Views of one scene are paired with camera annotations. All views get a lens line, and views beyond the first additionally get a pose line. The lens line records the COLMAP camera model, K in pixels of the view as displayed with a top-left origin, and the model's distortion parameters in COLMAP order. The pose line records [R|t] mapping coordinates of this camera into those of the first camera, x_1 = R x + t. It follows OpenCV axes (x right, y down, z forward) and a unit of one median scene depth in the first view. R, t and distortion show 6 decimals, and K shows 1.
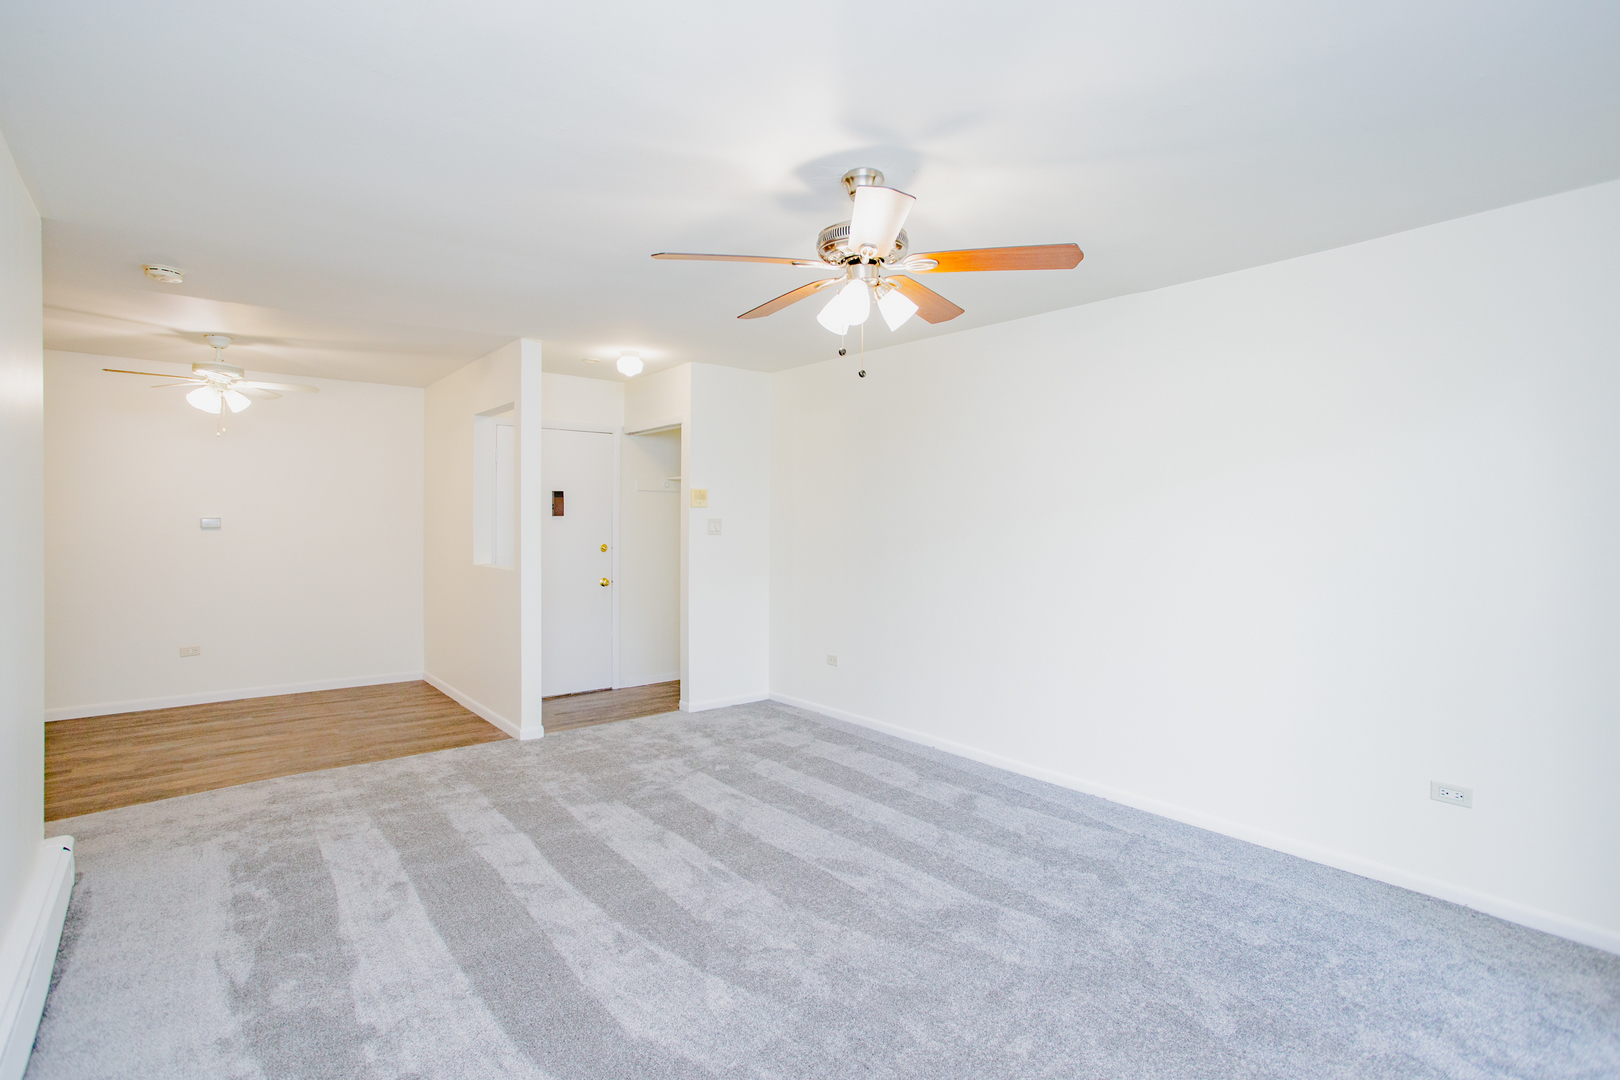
lens RADIAL K [[773.3, 0, 800.0], [0, 773.3, 525.9], [0, 0, 1]] dist [-0.072343, 0.029755]
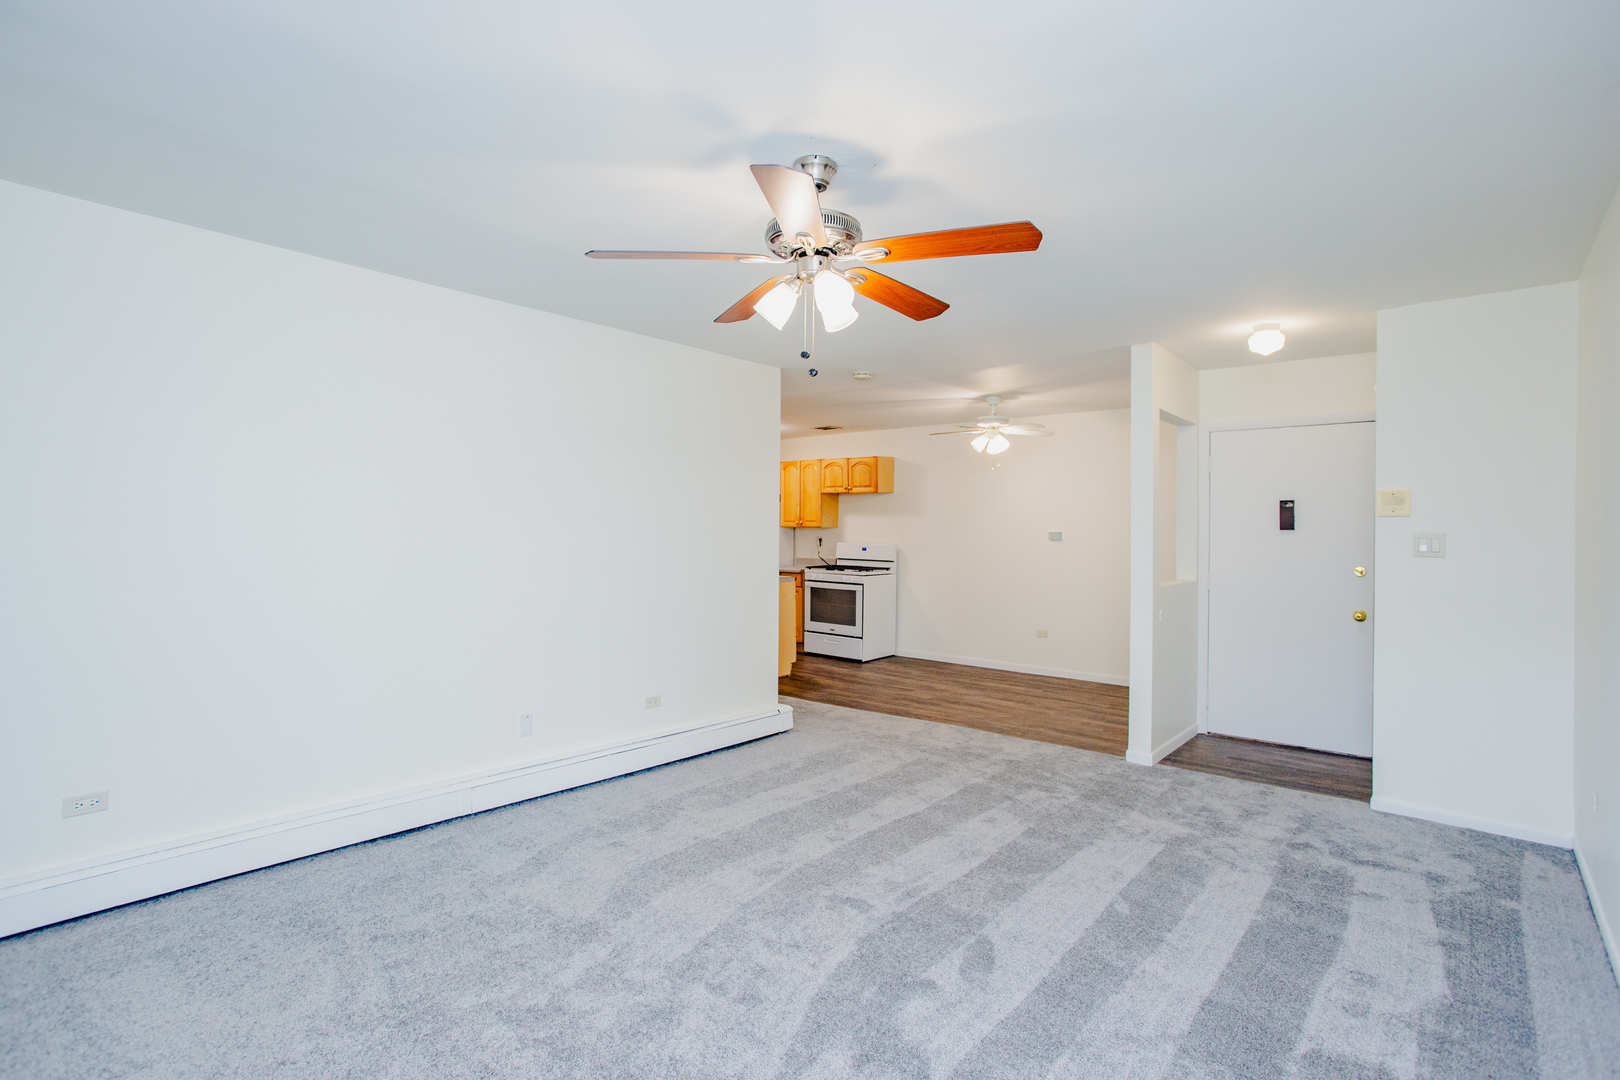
lens RADIAL K [[773.3, 0, 800.0], [0, 773.3, 525.9], [0, 0, 1]] dist [-0.072343, 0.029755]
pose [[0.163466, -0.005565, -0.986533, 0.580247], [-0.017359, 0.999813, -0.008516, -0.001770], [0.986396, 0.018518, 0.163339, 0.478917]]
